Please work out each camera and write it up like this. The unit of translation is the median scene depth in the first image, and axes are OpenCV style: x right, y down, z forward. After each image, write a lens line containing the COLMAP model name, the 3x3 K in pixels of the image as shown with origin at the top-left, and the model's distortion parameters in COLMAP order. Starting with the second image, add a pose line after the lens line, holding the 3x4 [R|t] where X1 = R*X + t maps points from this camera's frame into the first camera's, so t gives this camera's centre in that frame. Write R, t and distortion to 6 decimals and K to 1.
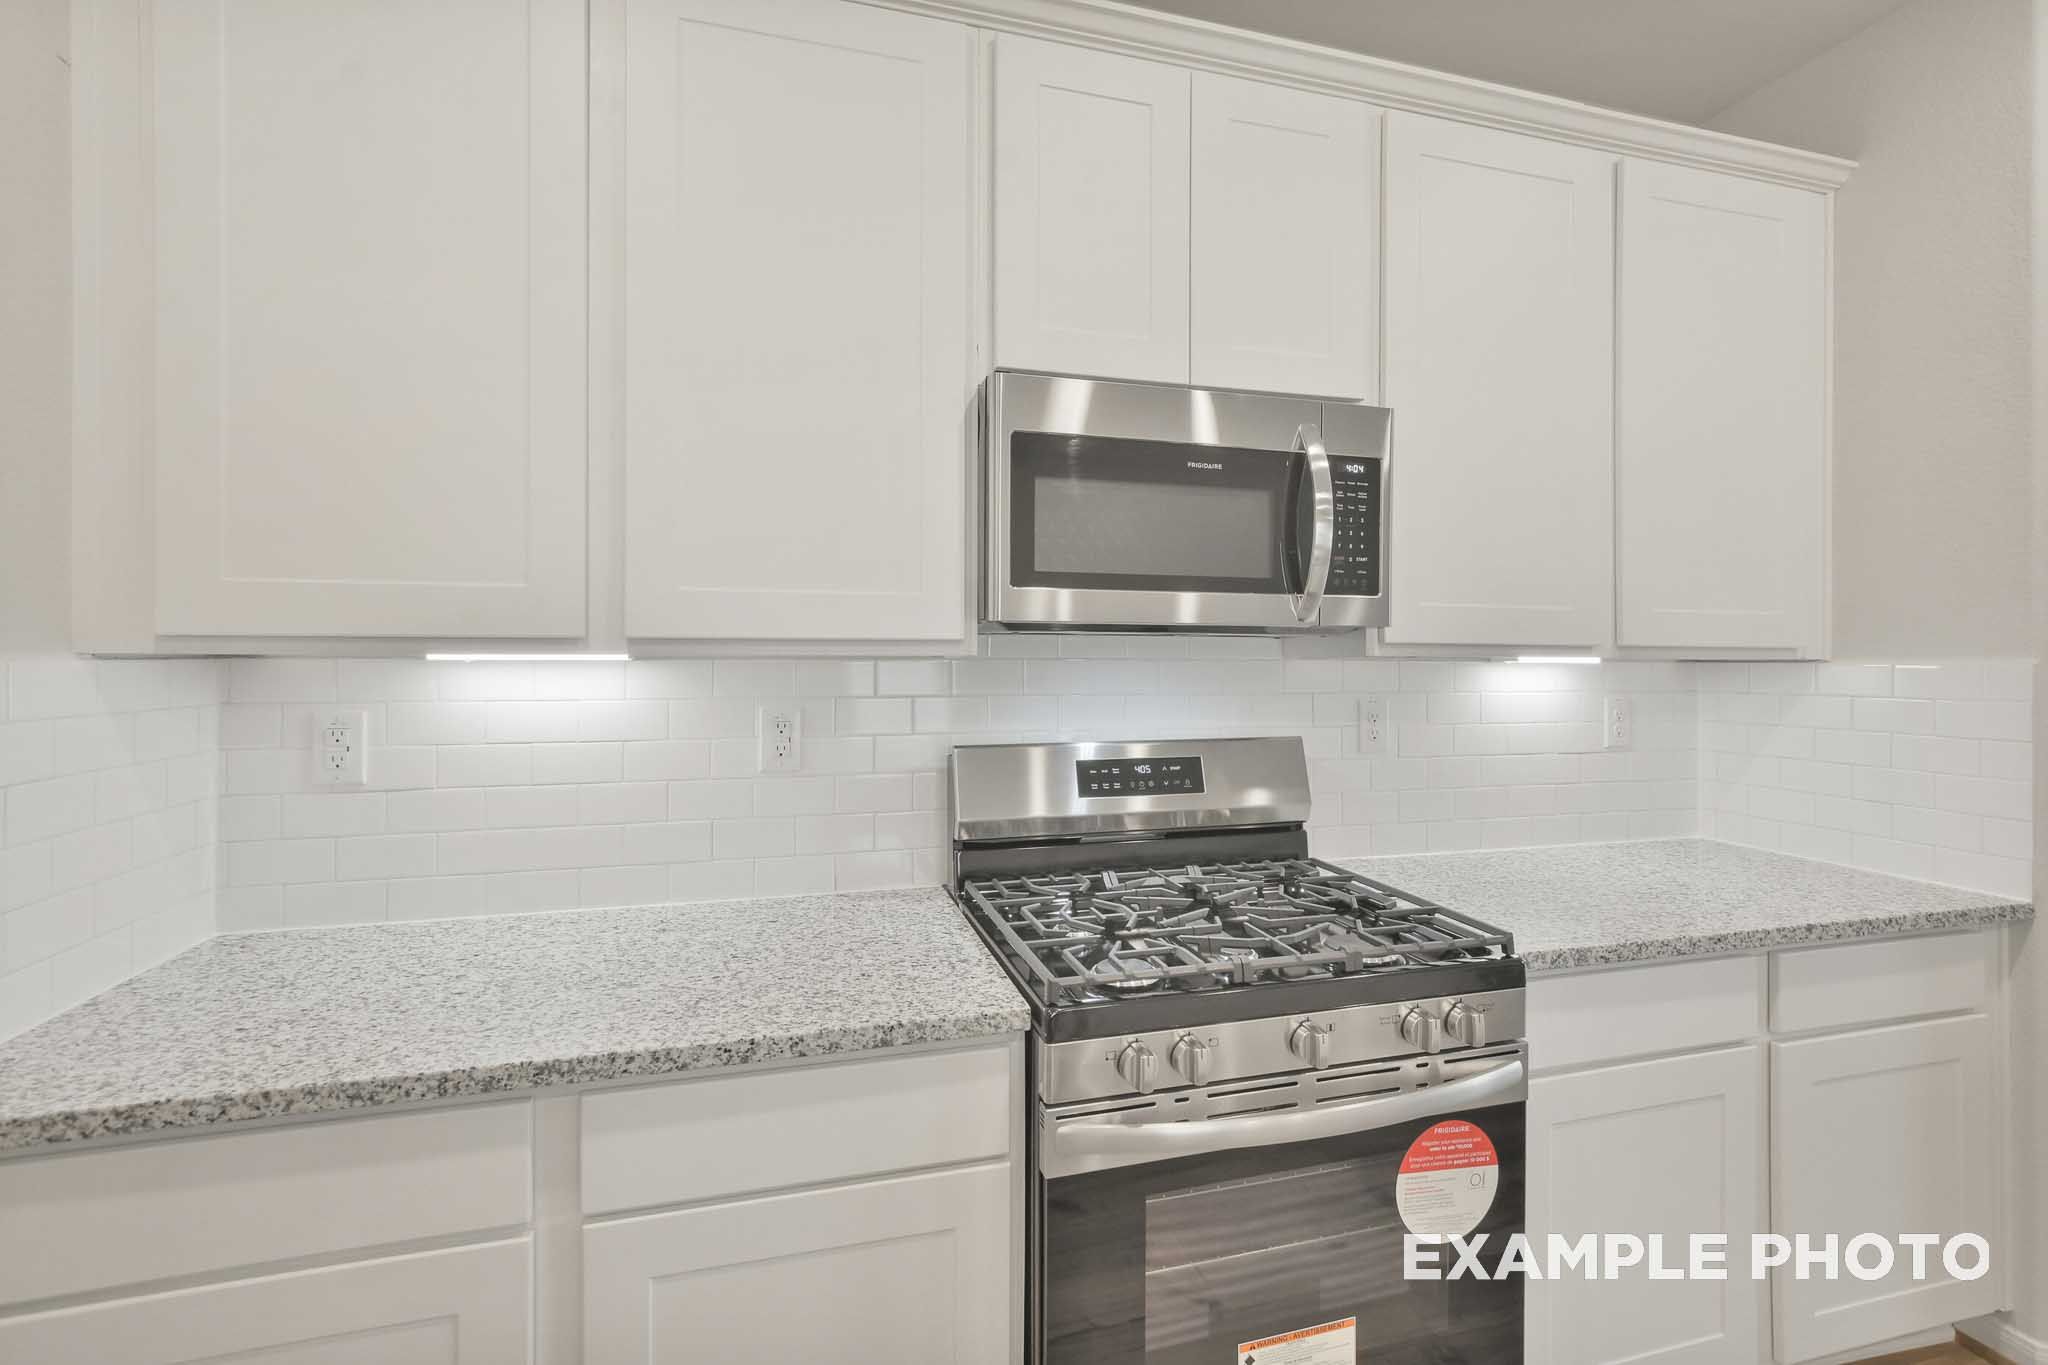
lens RADIAL K [[923.1, 0, 1022.8], [0, 923.1, 673.2], [0, 0, 1]] dist [-0.001105, -0.000409]
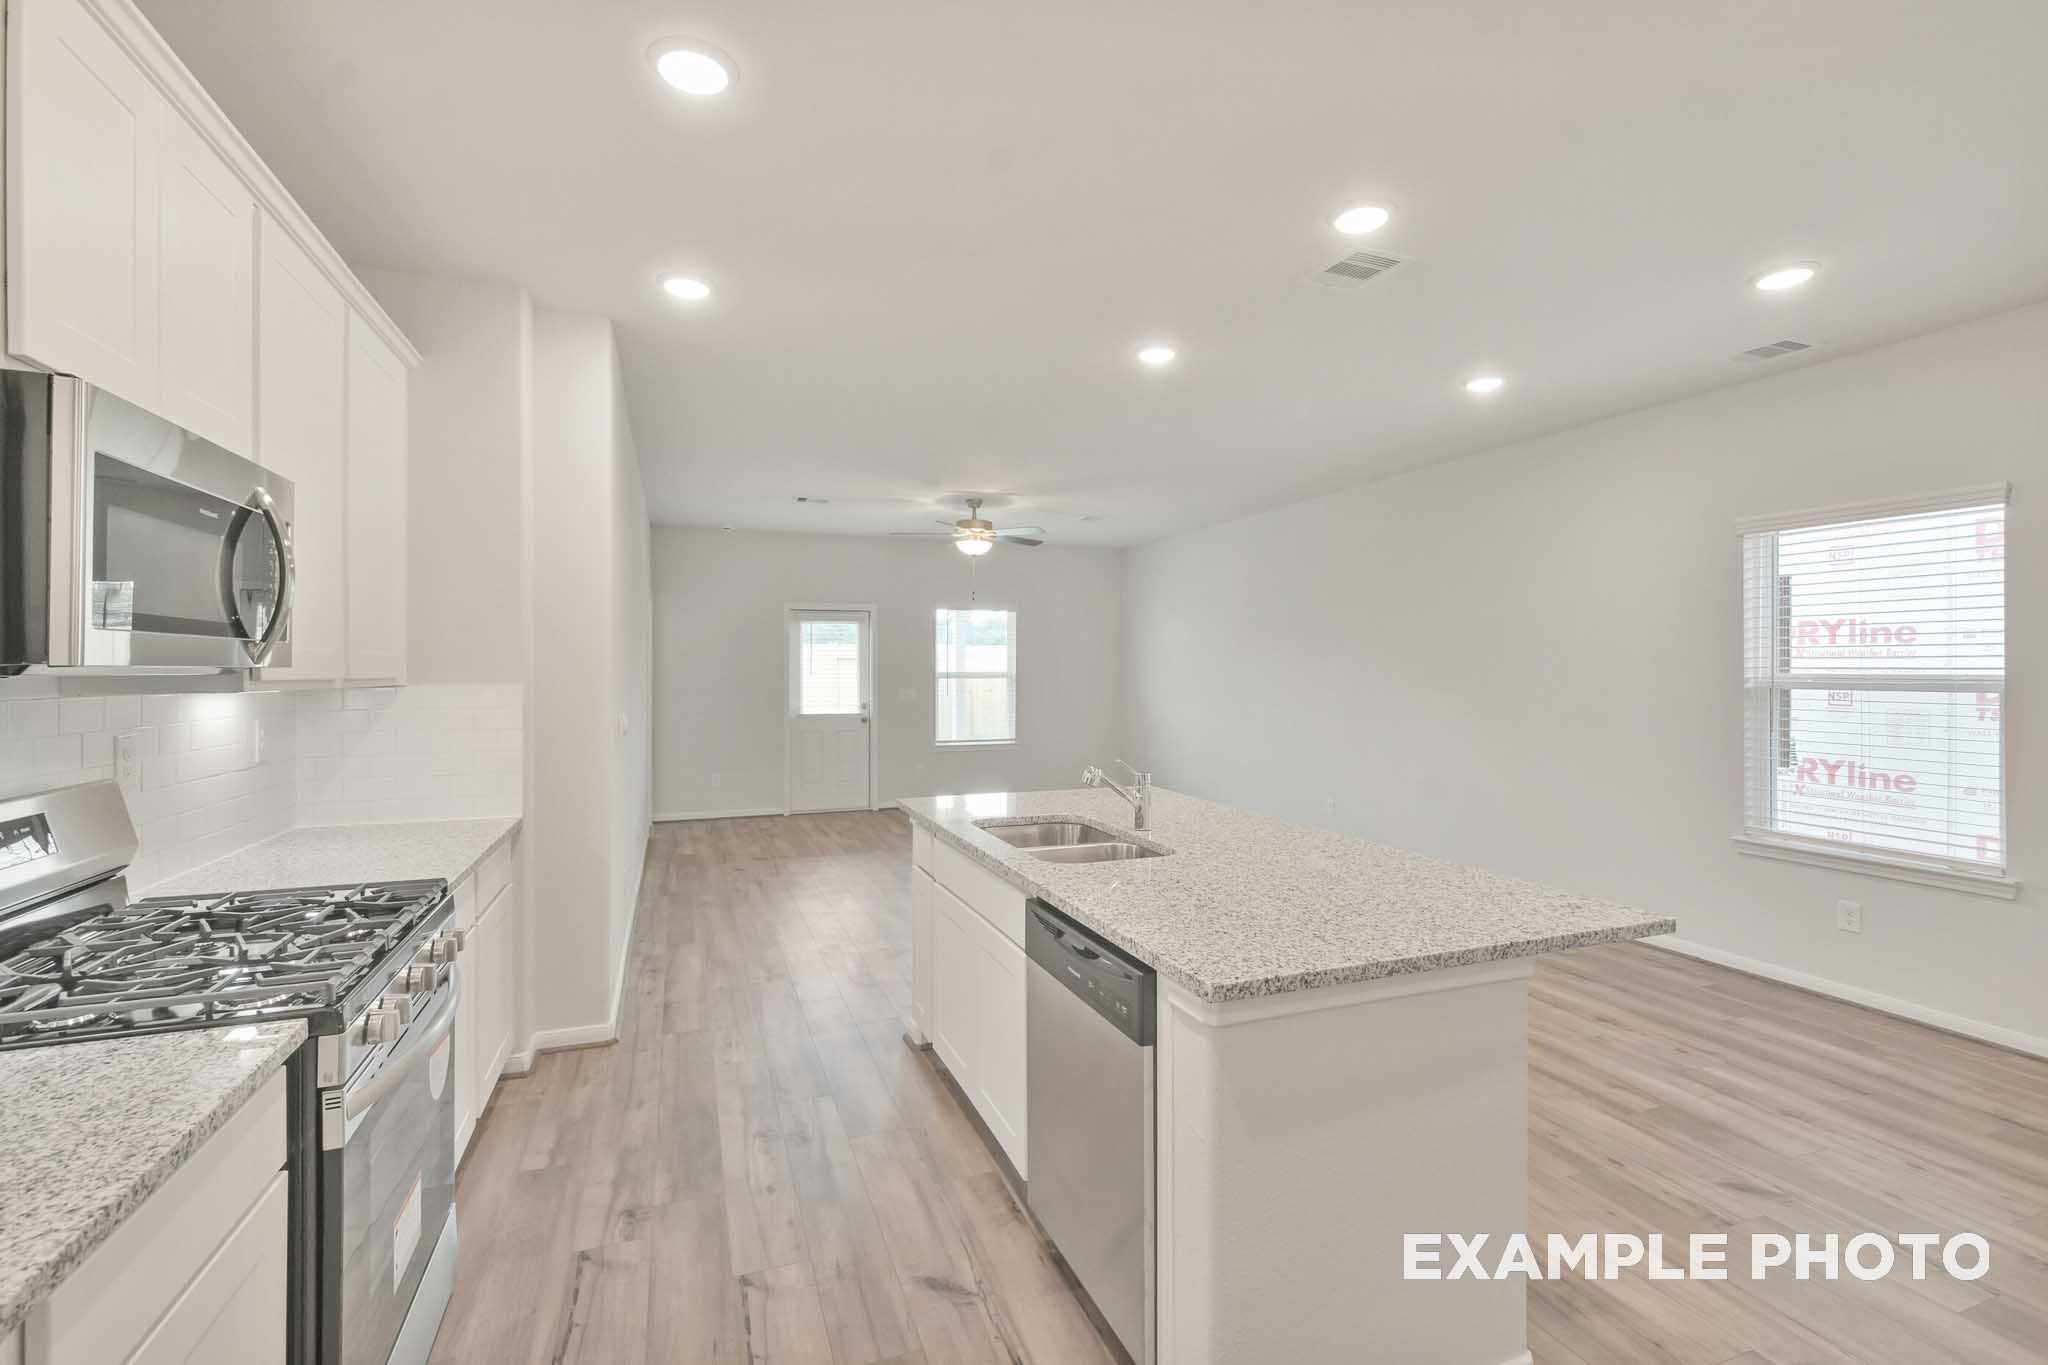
lens RADIAL K [[920.2, 0, 1022.0], [0, 920.2, 666.1], [0, 0, 1]] dist [-0.000225, -0.000596]
pose [[-0.083236, -0.002381, 0.996527, -0.889941], [0.030201, 0.999532, 0.004910, -0.028821], [-0.996072, 0.030505, -0.083125, 0.174152]]
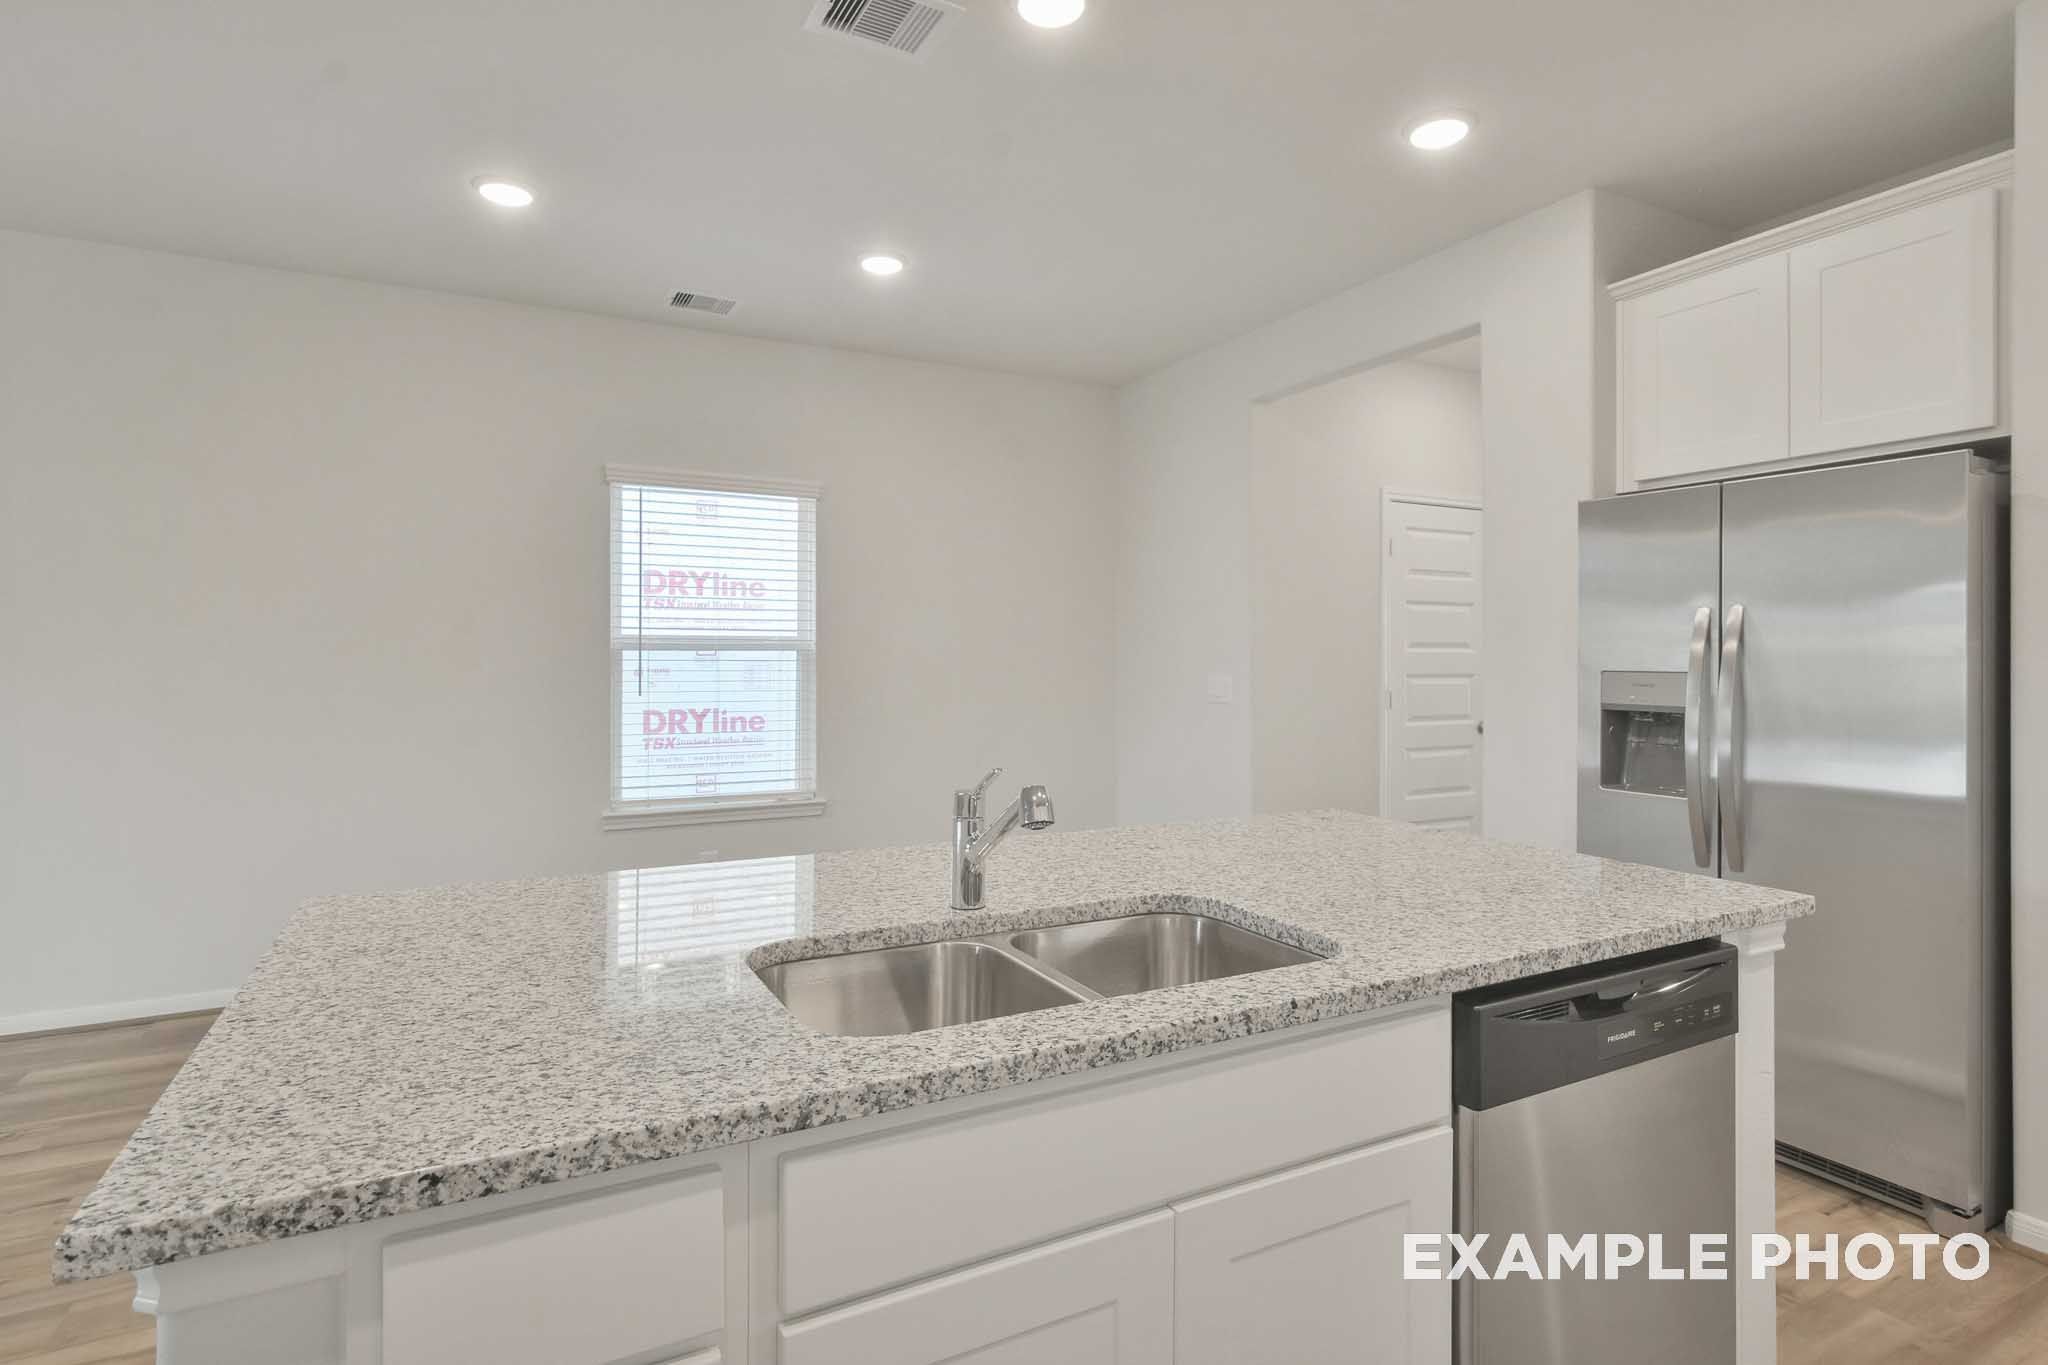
lens RADIAL K [[1043.8, 0, 1023.2], [0, 1043.8, 653.5], [0, 0, 1]] dist [0.001933, 0.000174]
pose [[-0.979067, -0.007148, -0.203412, 1.031858], [-0.013291, 0.999495, 0.028849, 0.025633], [0.203103, 0.030948, -0.978668, 0.798741]]
